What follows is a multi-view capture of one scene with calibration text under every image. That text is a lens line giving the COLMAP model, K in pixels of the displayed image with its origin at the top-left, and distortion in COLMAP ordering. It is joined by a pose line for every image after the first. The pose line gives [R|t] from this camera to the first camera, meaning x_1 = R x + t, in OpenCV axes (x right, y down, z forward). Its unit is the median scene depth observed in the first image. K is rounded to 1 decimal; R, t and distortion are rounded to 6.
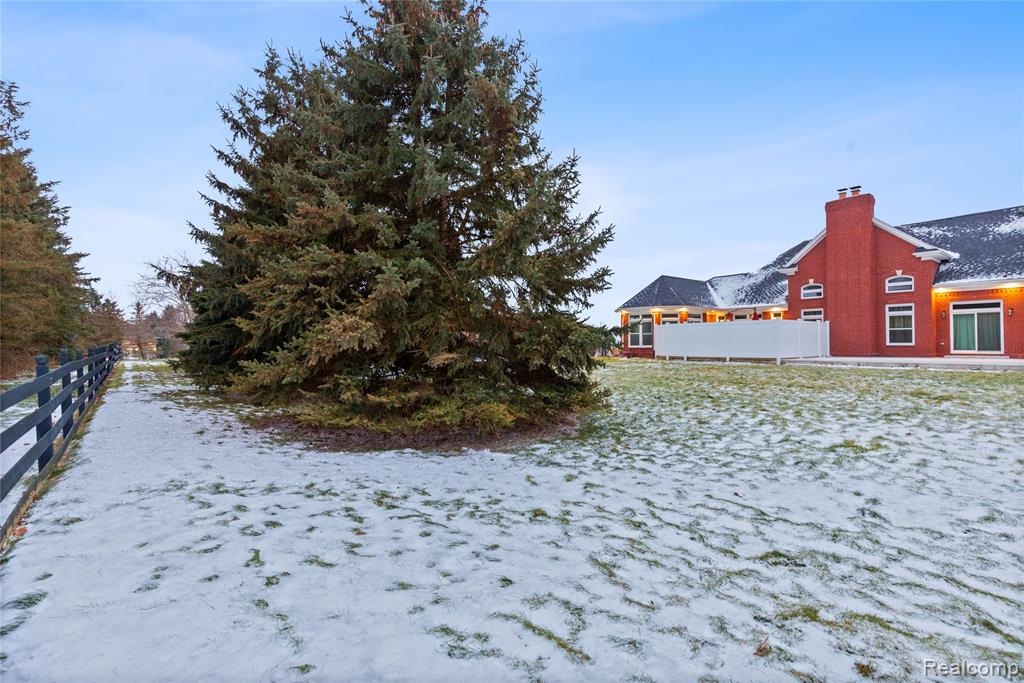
lens RADIAL K [[468.2, 0, 516.2], [0, 468.2, 344.3], [0, 0, 1]] dist [-0.000157, 0.000153]
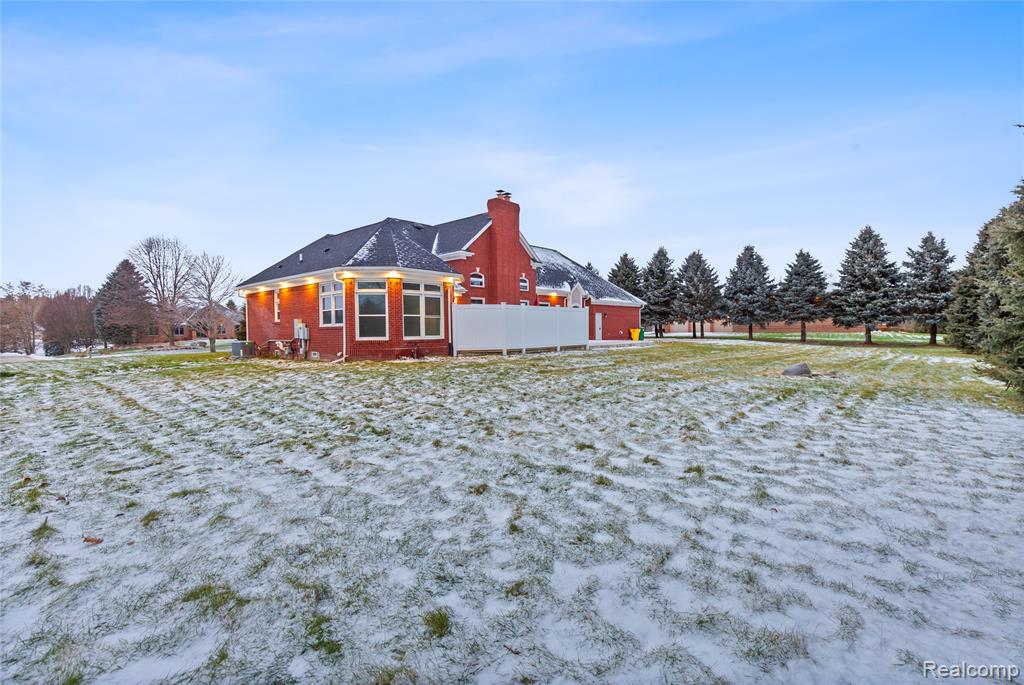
lens RADIAL K [[468.2, 0, 516.2], [0, 468.2, 345.3], [0, 0, 1]] dist [-0.000157, 0.000153]
pose [[-0.163391, -0.029178, 0.986130, -0.417723], [0.009215, 0.999474, 0.031099, -0.003679], [-0.986518, 0.014169, -0.163036, 1.206145]]
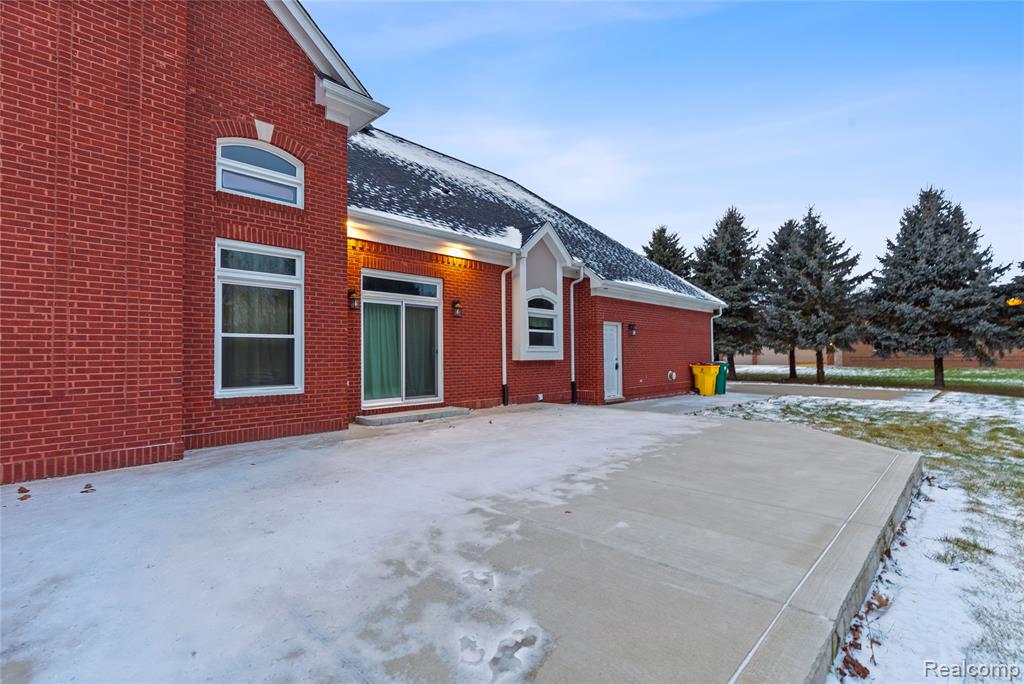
lens RADIAL K [[468.2, 0, 516.2], [0, 468.2, 344.8], [0, 0, 1]] dist [-0.000157, 0.000153]
pose [[-0.129949, 0.026381, 0.991170, 0.521103], [0.003762, 0.999652, -0.026113, -0.019480], [-0.991514, 0.000336, -0.130003, 0.873733]]
